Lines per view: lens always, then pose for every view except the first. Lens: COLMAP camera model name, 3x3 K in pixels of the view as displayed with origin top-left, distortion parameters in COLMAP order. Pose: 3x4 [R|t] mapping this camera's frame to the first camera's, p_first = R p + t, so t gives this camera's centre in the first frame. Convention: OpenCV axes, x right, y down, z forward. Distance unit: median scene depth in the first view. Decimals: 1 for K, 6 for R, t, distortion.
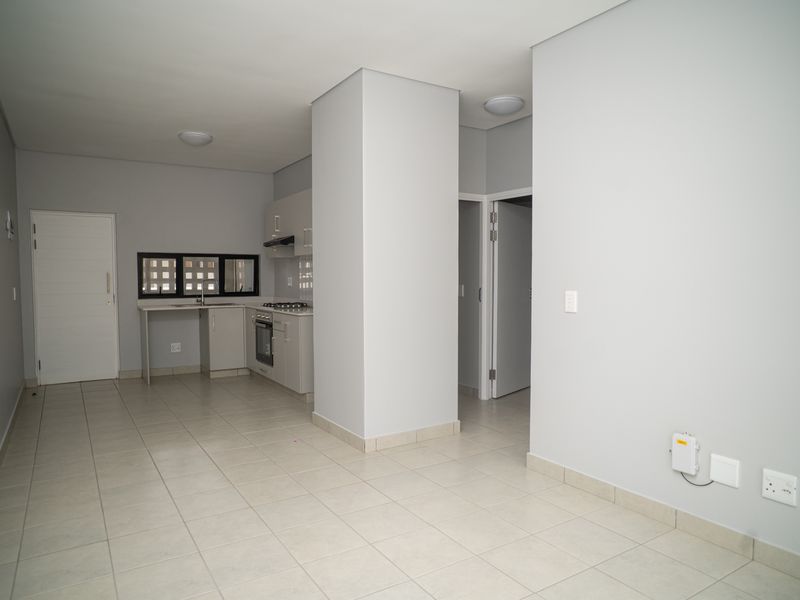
lens RADIAL K [[497.1, 0, 370.0], [0, 497.1, 300.1], [0, 0, 1]] dist [-0.003359, -0.035545]
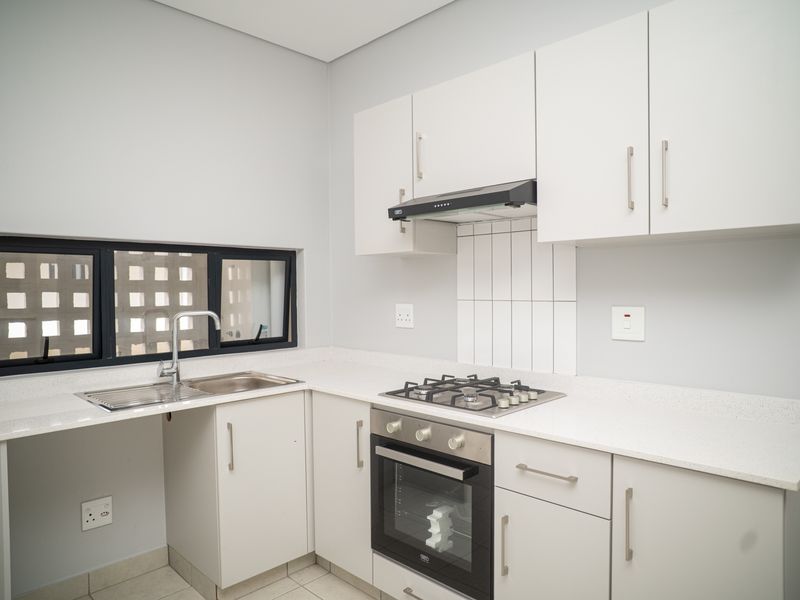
lens RADIAL K [[538.4, 0, 400.0], [0, 538.4, 300.0], [0, 0, 1]] dist [-0.041044, 0.005764]
pose [[0.968917, -0.011436, 0.247123, -0.278211], [0.018632, 0.999467, -0.026797, -0.038395], [-0.246685, 0.030568, 0.968614, 0.591621]]
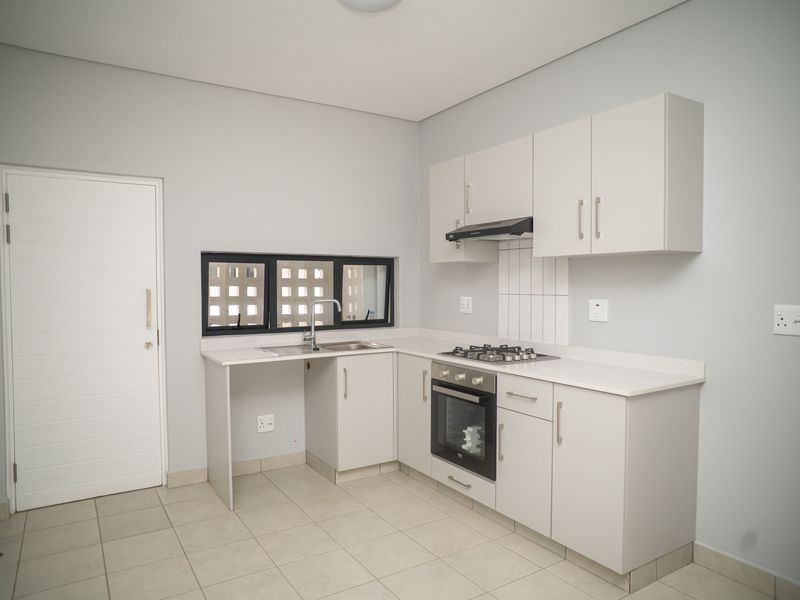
lens RADIAL K [[538.4, 0, 400.0], [0, 538.4, 300.0], [0, 0, 1]] dist [-0.041044, 0.005764]
pose [[0.999685, 0.001552, 0.025055, -0.257842], [-0.000998, 0.999755, -0.022128, -0.029244], [-0.025083, 0.022096, 0.999441, 0.398131]]
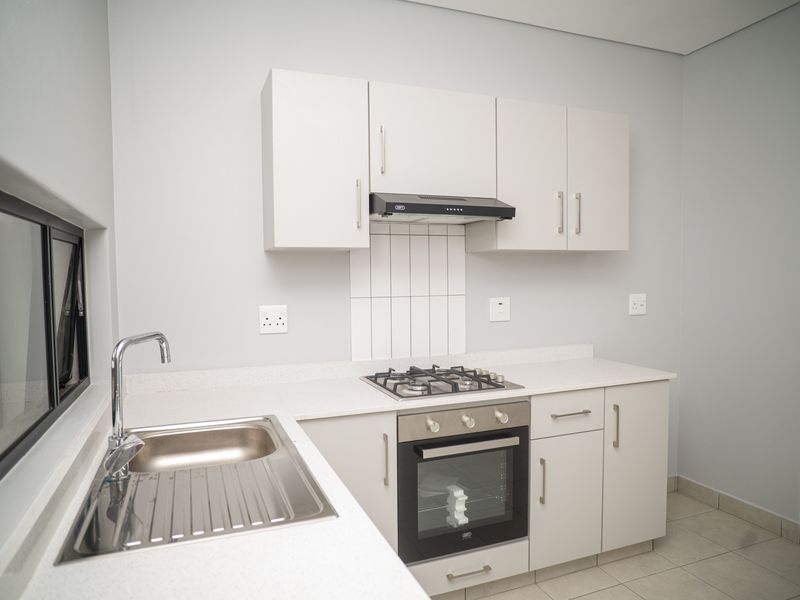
lens RADIAL K [[538.4, 0, 400.0], [0, 538.4, 300.0], [0, 0, 1]] dist [-0.041044, 0.005764]
pose [[0.166137, -0.042038, 0.985206, -0.518516], [0.060977, 0.997617, 0.032285, -0.057361], [-0.984216, 0.054711, 0.168305, 0.866426]]
